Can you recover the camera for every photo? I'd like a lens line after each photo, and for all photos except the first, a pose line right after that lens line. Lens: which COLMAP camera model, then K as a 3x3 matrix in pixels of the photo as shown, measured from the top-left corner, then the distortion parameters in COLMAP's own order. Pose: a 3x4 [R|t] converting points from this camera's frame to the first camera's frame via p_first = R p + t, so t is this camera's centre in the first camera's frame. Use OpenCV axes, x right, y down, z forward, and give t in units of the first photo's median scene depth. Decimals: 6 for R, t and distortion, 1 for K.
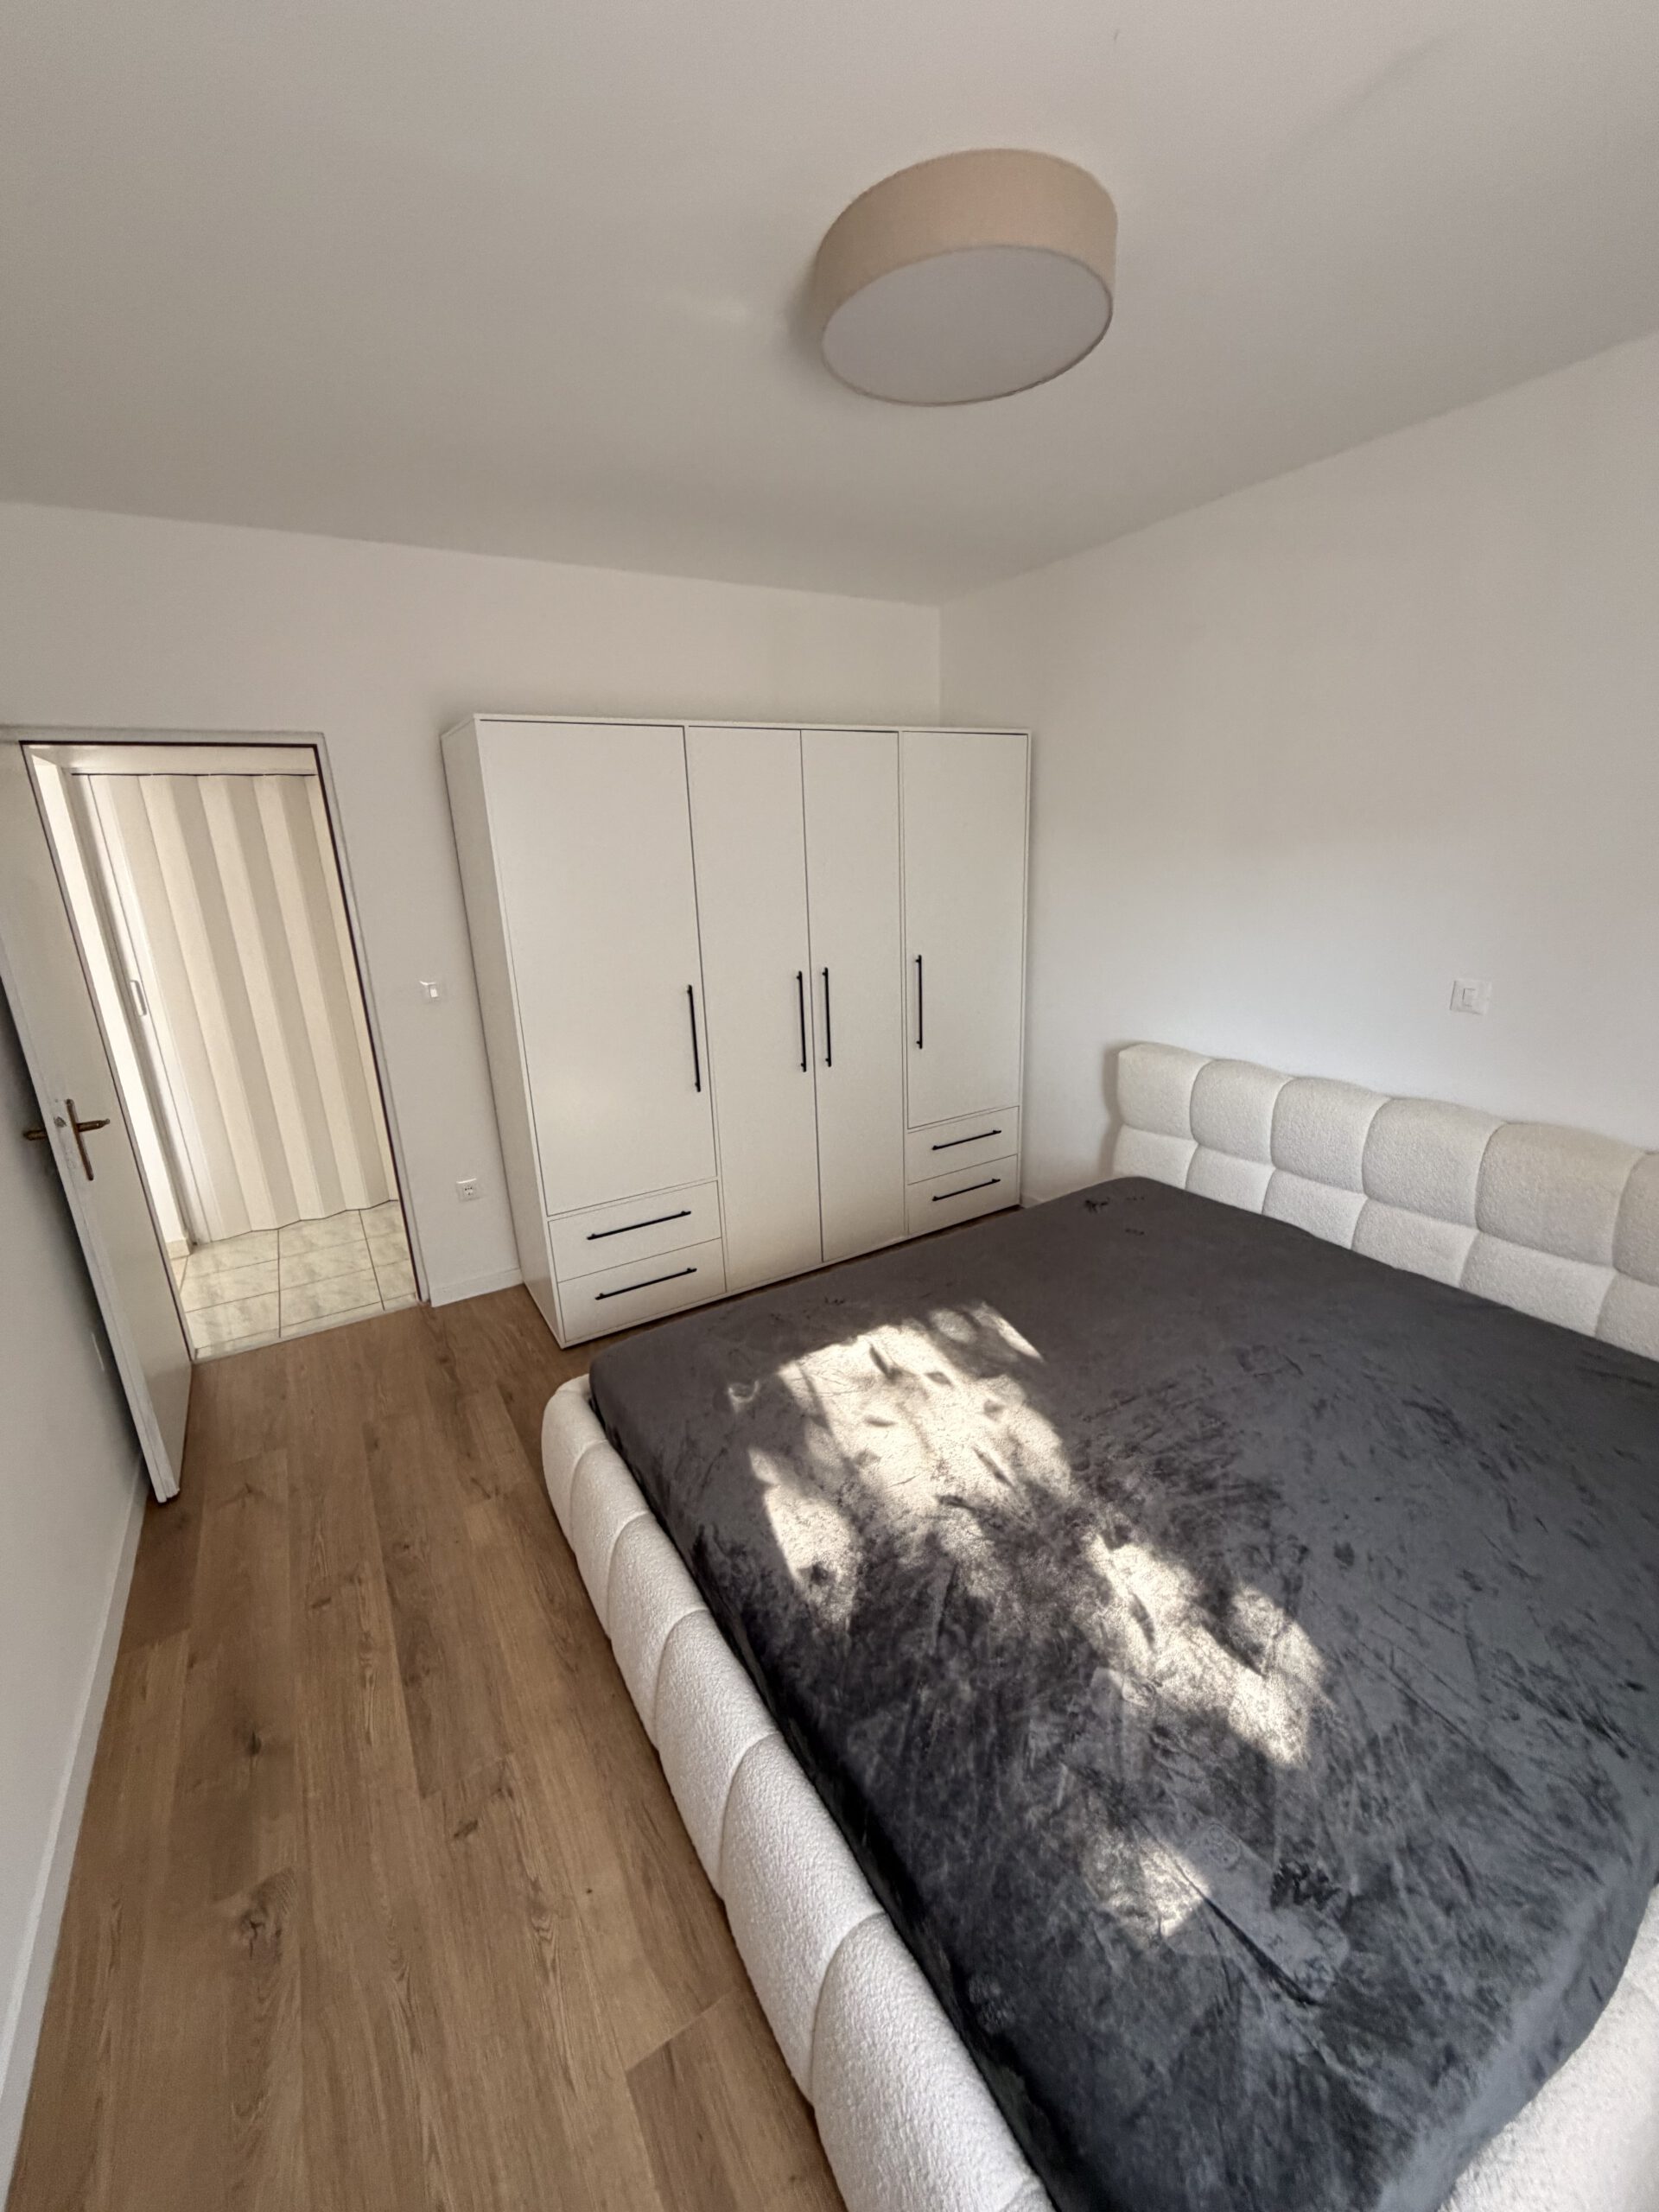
lens RADIAL K [[878.6, 0, 835.1], [0, 878.6, 1102.8], [0, 0, 1]] dist [0.007168, -0.004643]
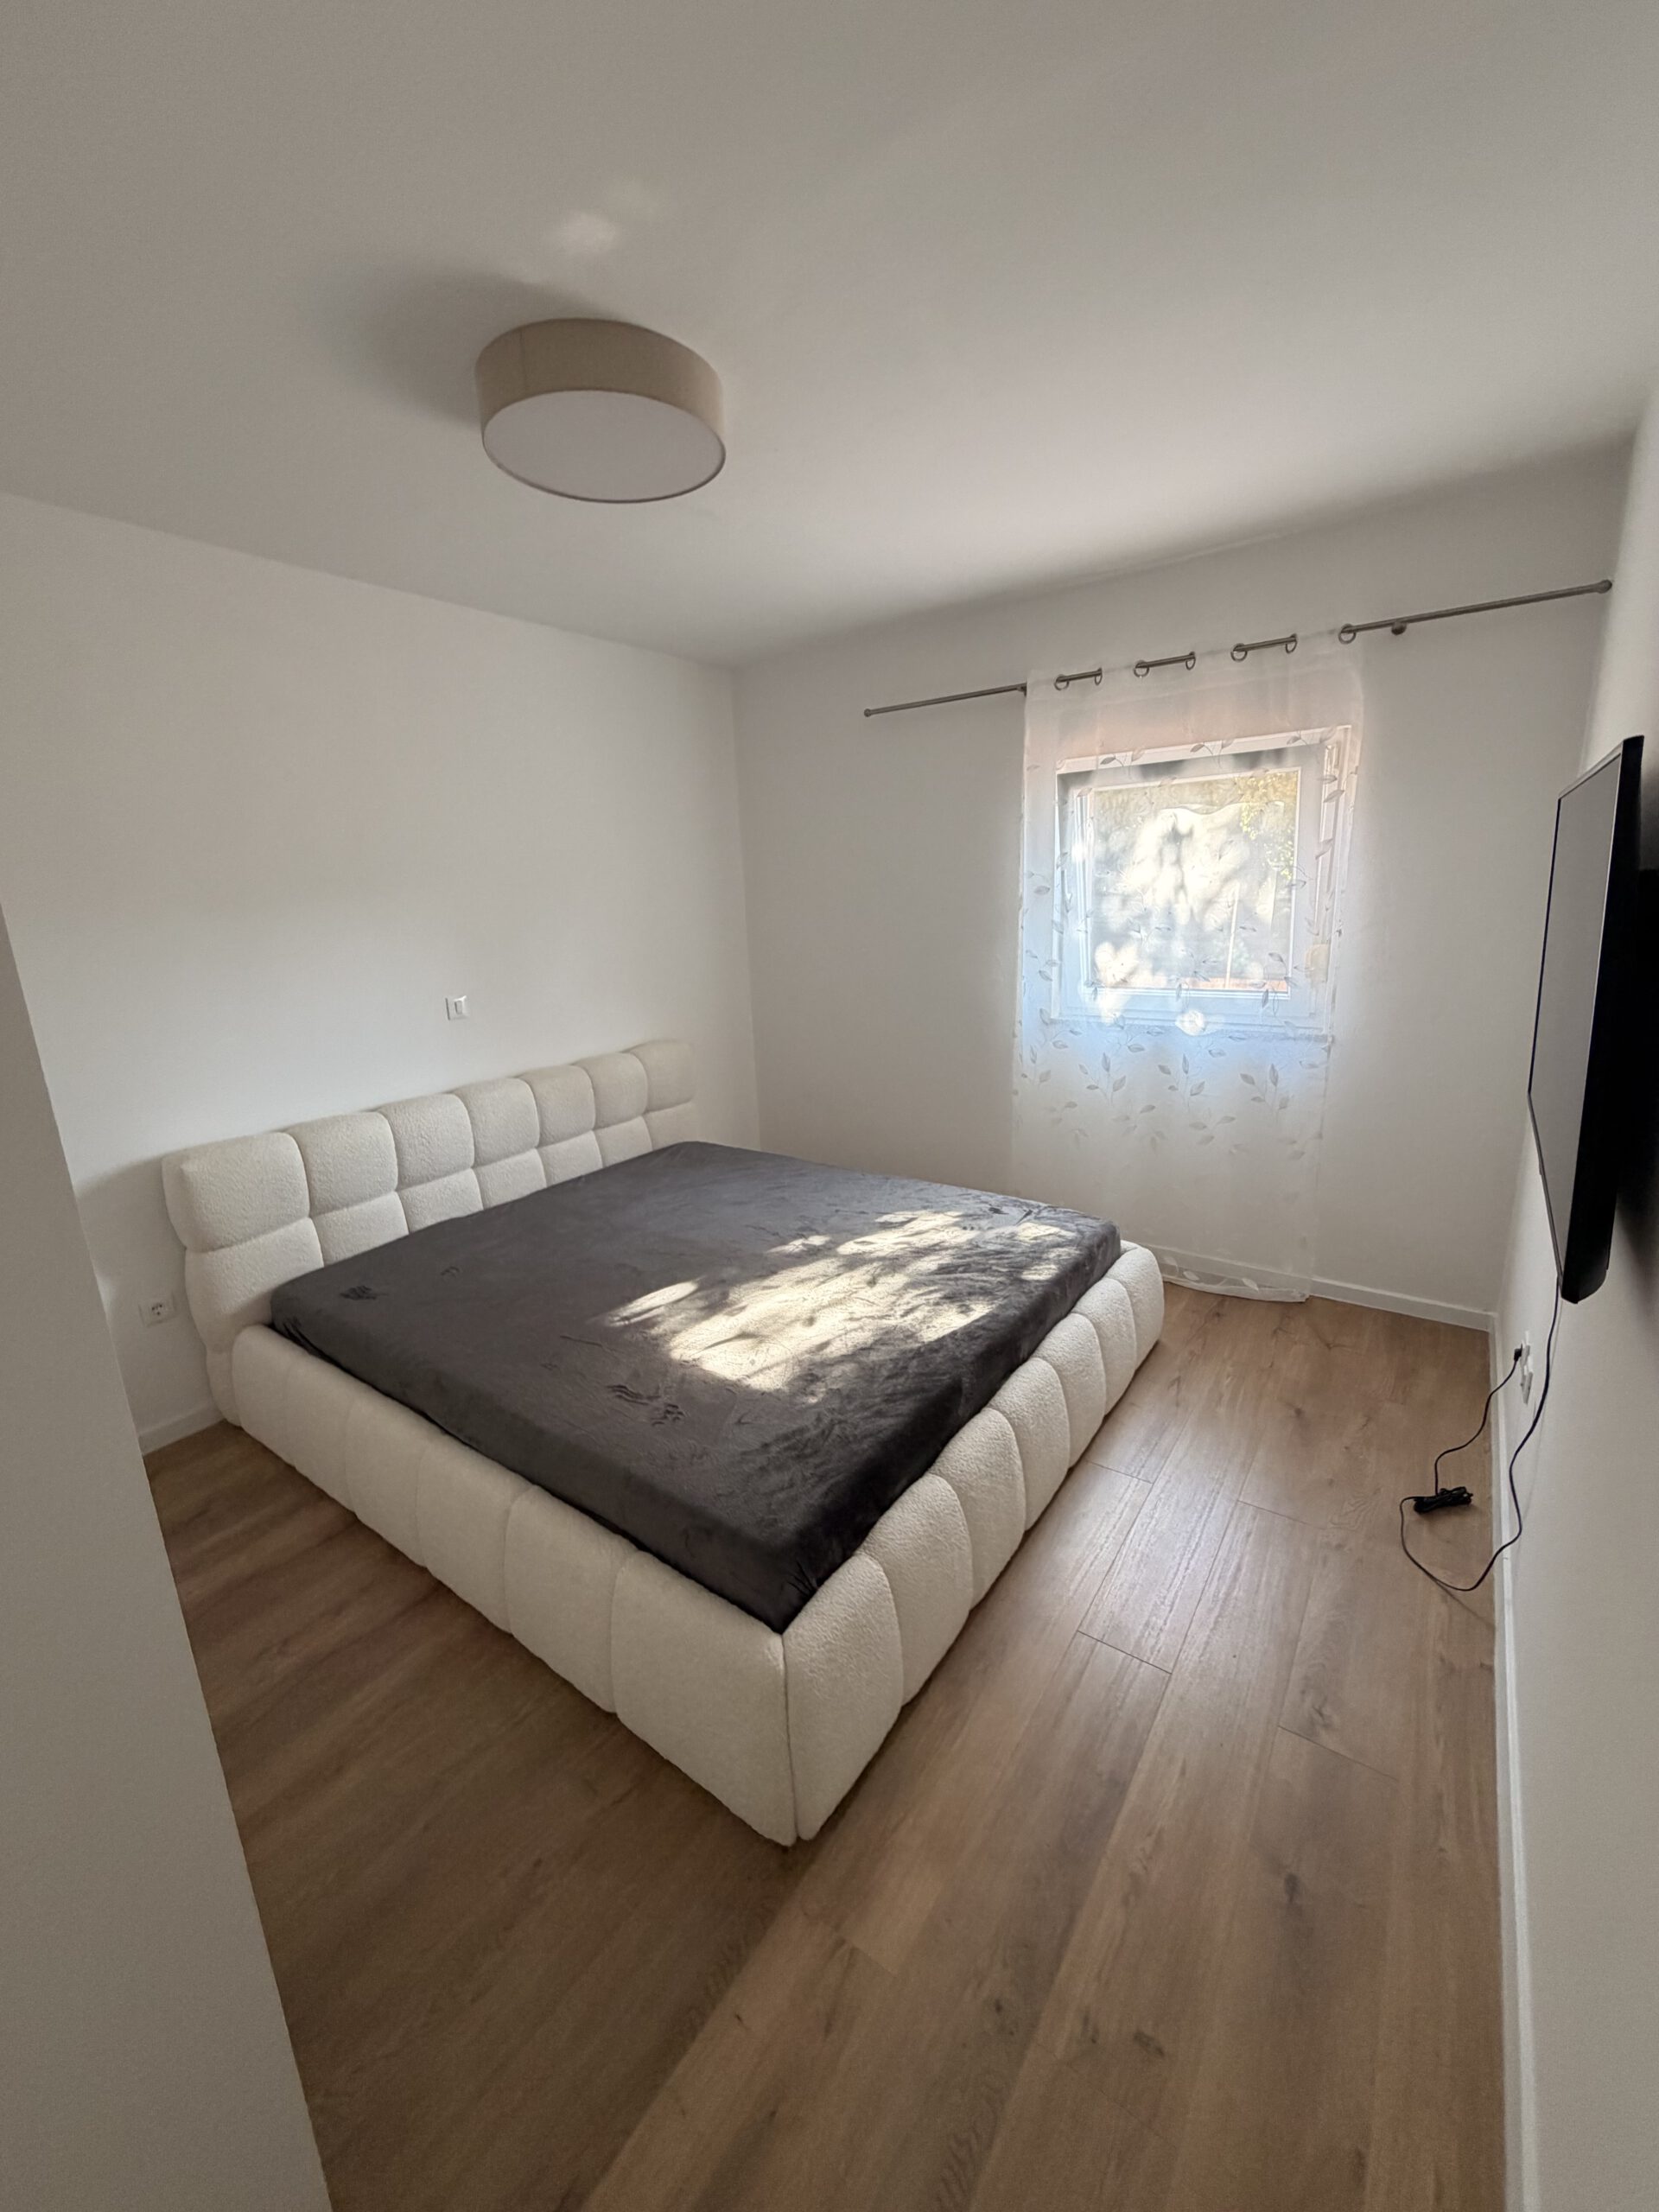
lens RADIAL K [[878.6, 0, 835.1], [0, 878.6, 1102.8], [0, 0, 1]] dist [0.007168, -0.004643]
pose [[-0.394987, -0.164636, 0.903814, -0.875381], [0.312012, 0.901293, 0.300533, -0.233984], [-0.864080, 0.400707, -0.304631, 1.042387]]
